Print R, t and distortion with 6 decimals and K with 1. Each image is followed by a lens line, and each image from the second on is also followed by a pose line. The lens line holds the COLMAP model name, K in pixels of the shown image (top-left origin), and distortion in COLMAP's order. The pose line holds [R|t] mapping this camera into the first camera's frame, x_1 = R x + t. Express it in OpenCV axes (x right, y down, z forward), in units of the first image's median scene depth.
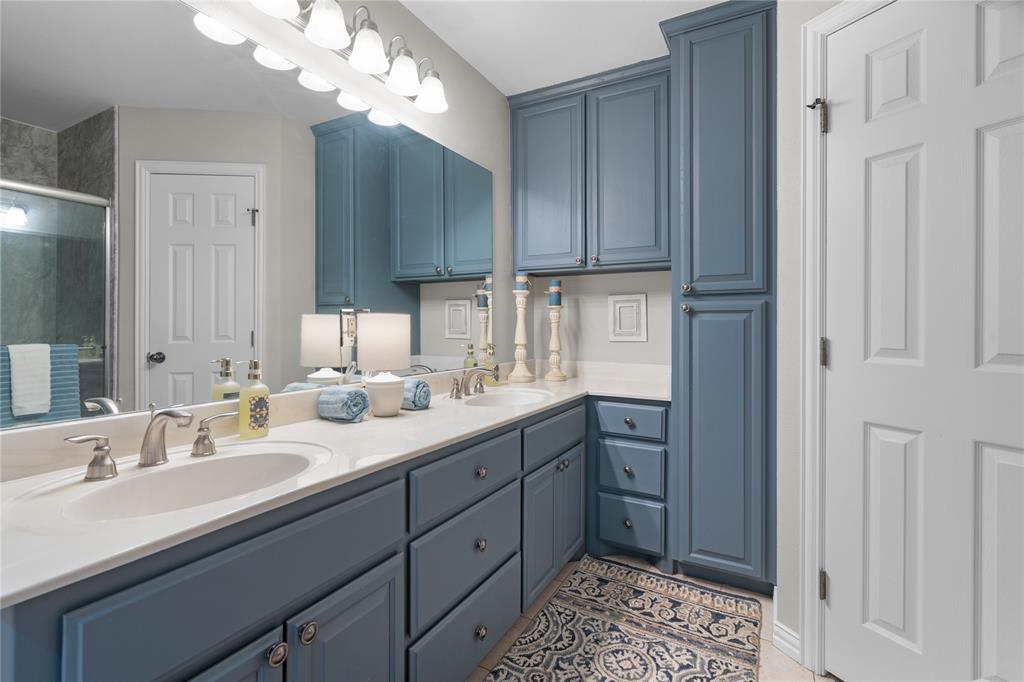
lens RADIAL K [[471.5, 0, 509.9], [0, 471.5, 319.4], [0, 0, 1]] dist [-0.004405, 0.003099]
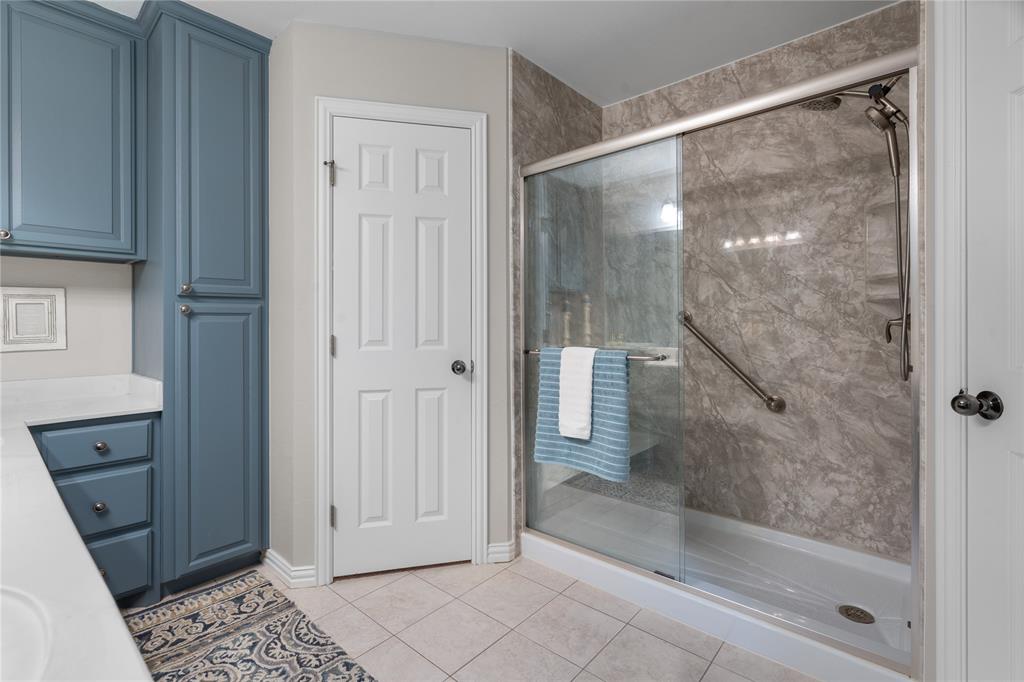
lens RADIAL K [[471.5, 0, 496.7], [0, 471.5, 320.9], [0, 0, 1]] dist [-0.004405, 0.003099]
pose [[0.232180, 0.005428, 0.972658, -0.470087], [-0.001646, 0.999985, -0.005187, 0.003331], [-0.972672, -0.000397, 0.232185, 0.184870]]
